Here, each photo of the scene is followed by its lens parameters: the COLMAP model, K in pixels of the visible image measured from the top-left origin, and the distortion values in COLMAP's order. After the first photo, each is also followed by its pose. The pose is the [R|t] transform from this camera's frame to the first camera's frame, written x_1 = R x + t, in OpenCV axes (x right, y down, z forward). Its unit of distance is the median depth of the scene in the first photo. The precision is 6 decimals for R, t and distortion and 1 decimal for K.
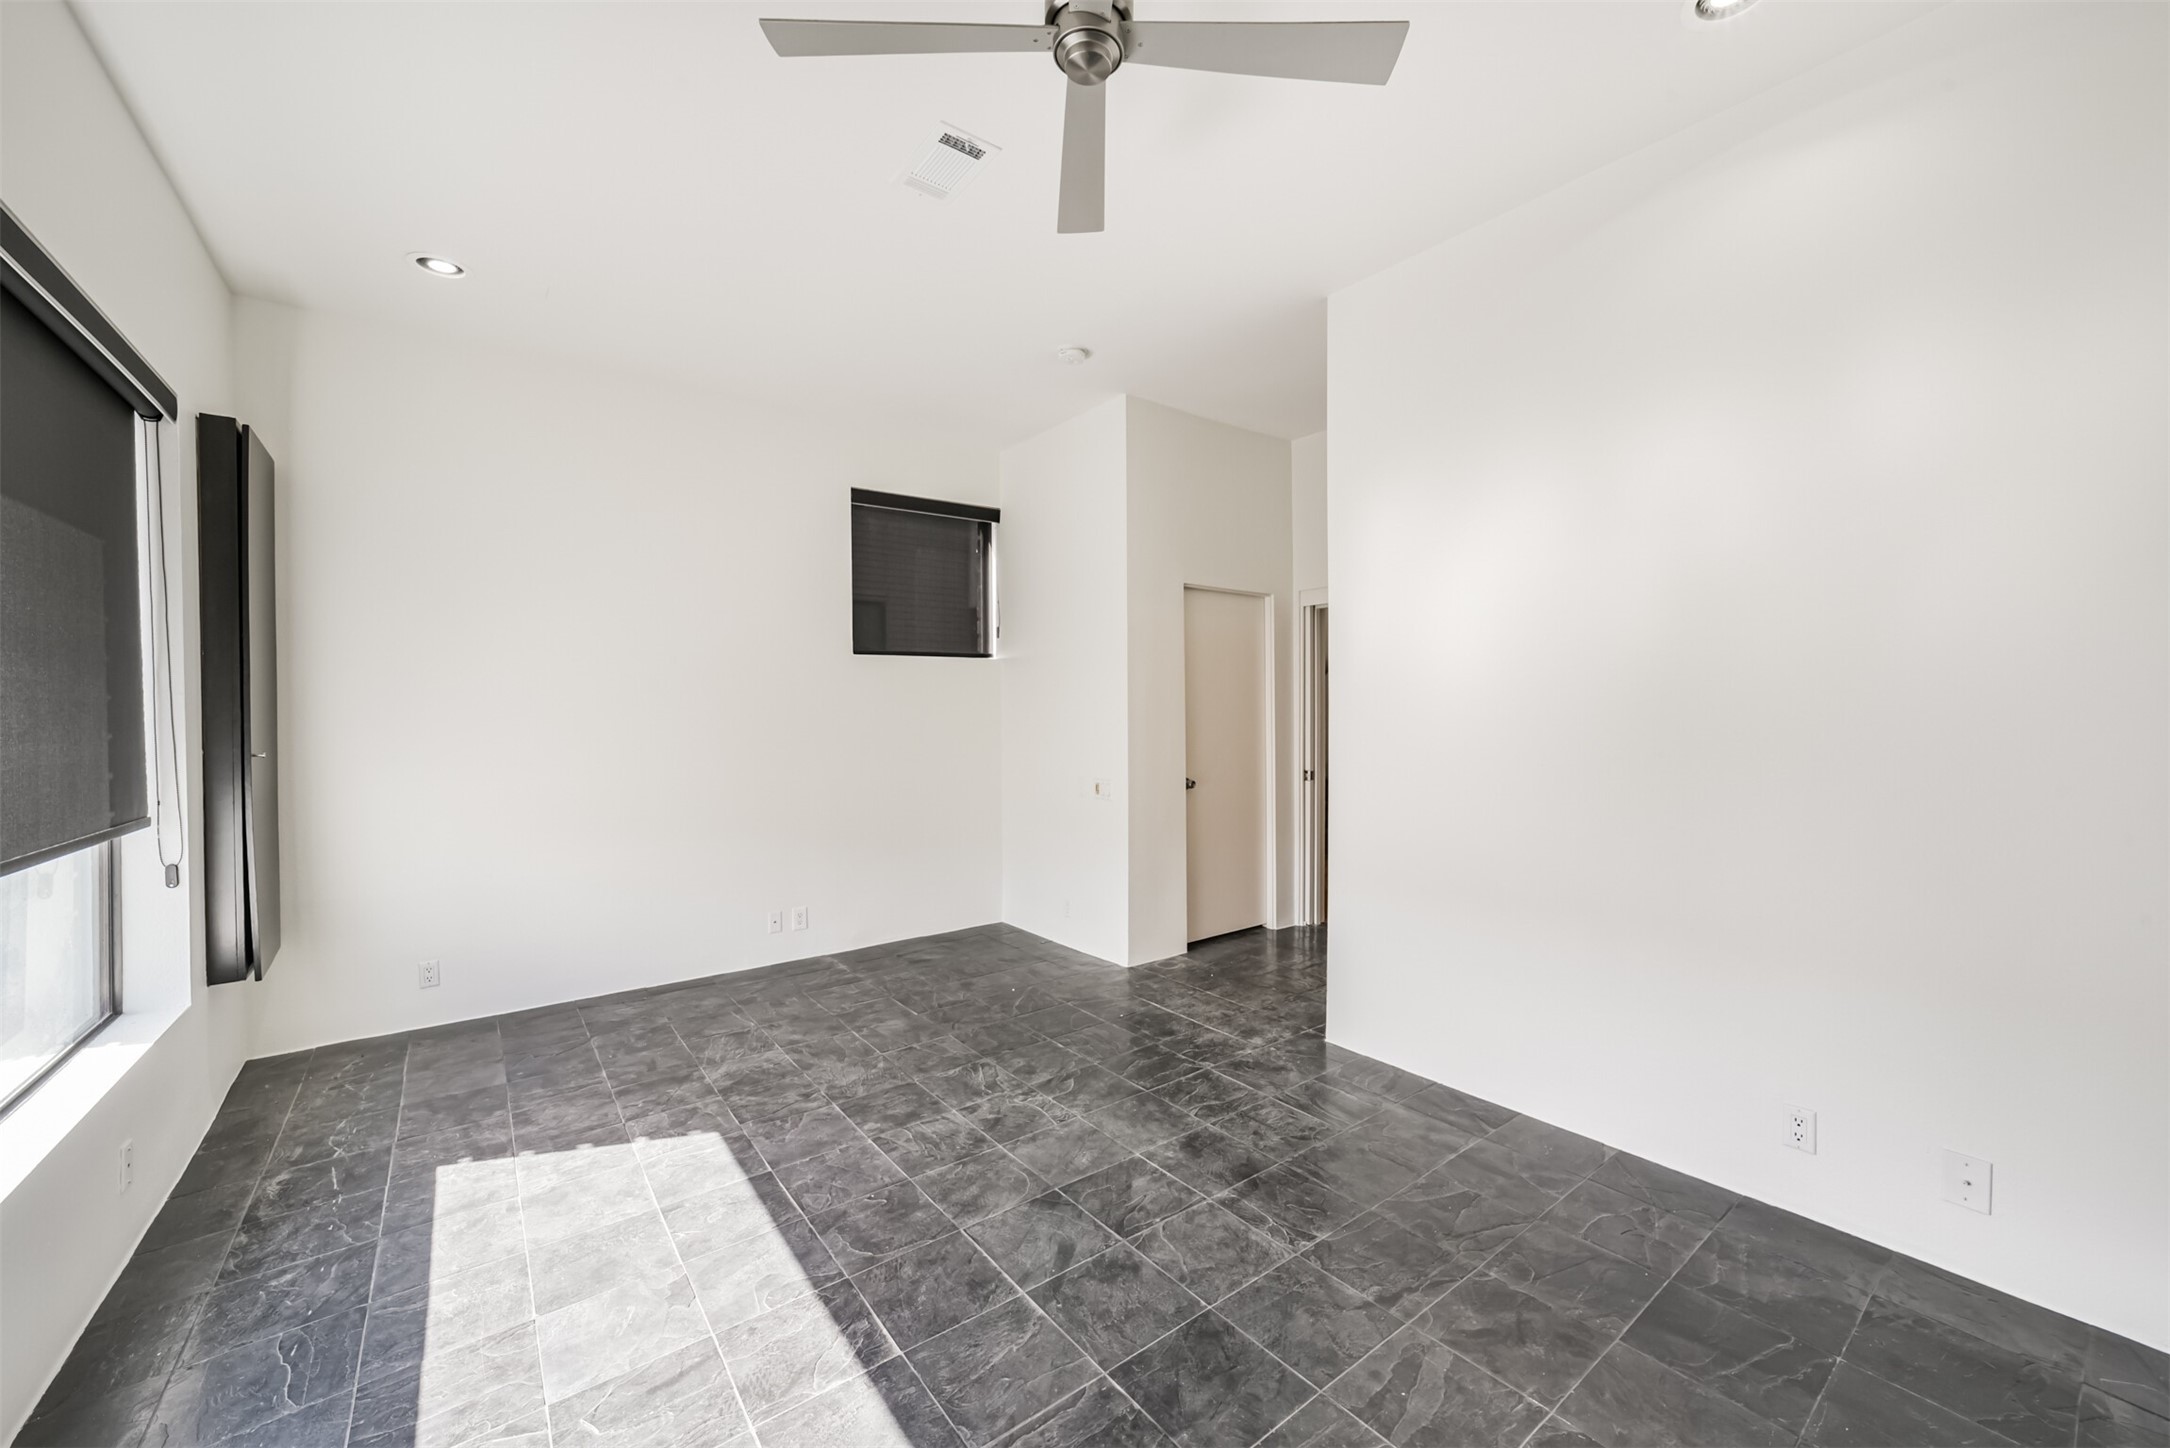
lens RADIAL K [[836.1, 0, 1083.5], [0, 836.1, 738.1], [0, 0, 1]] dist [-0.012966, 0.000192]
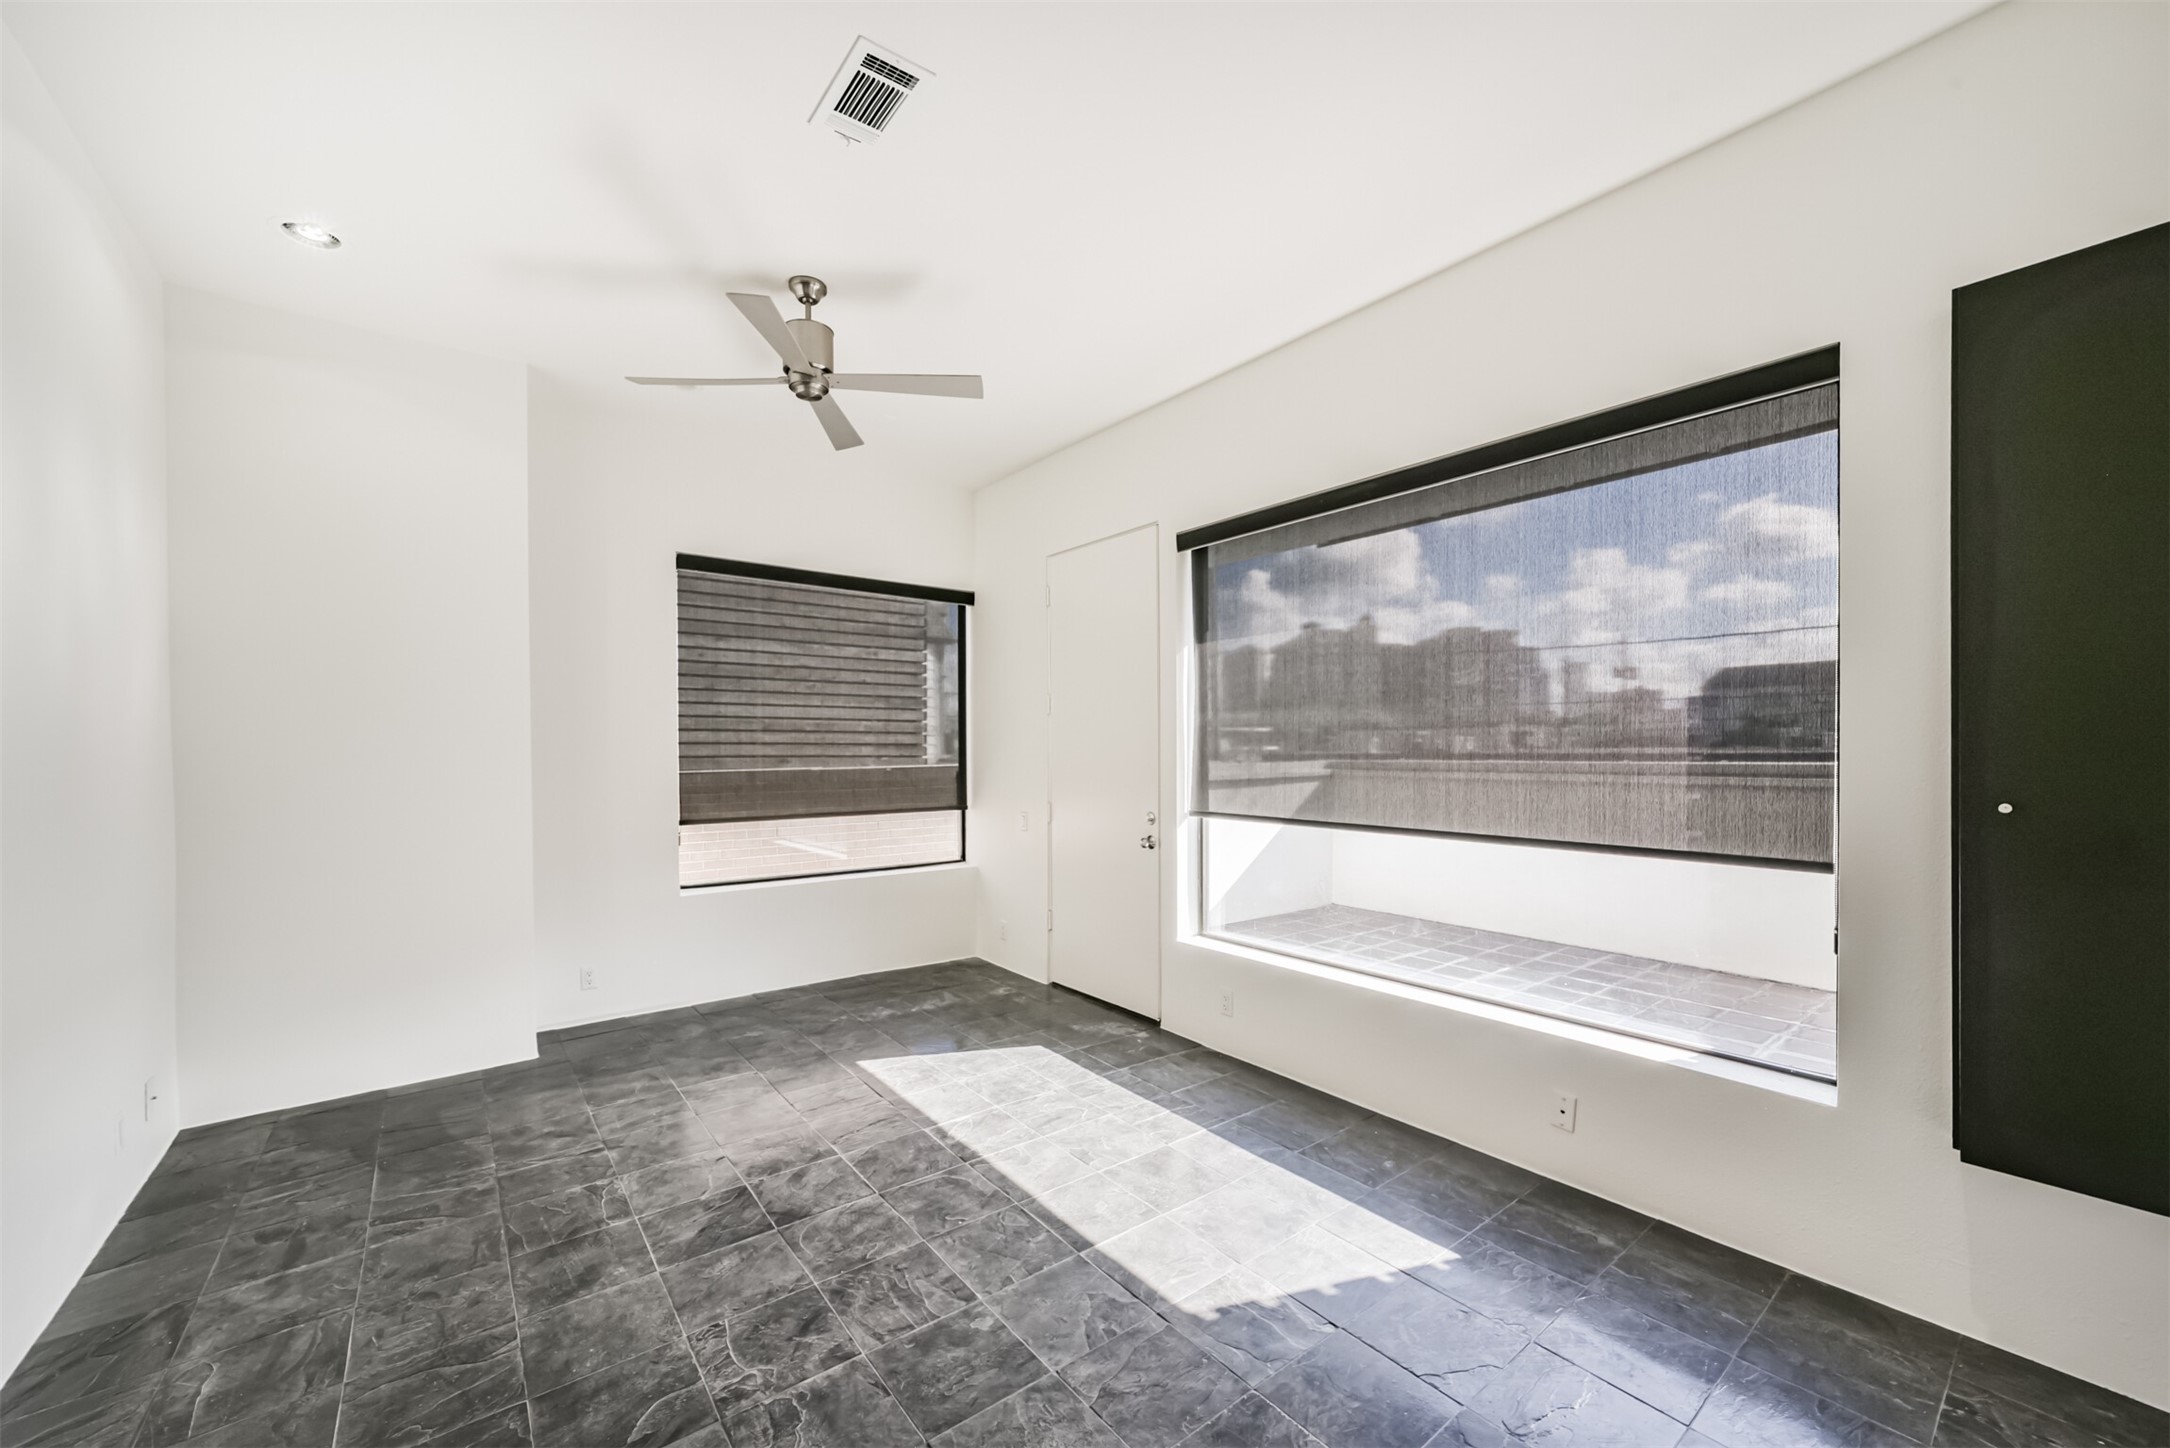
lens RADIAL K [[836.1, 0, 1083.5], [0, 836.1, 738.1], [0, 0, 1]] dist [-0.012966, 0.000192]
pose [[-0.999861, 0.010635, -0.012847, -0.373377], [0.010358, 0.999717, 0.021410, -0.059431], [0.013071, 0.021274, -0.999688, 1.883962]]
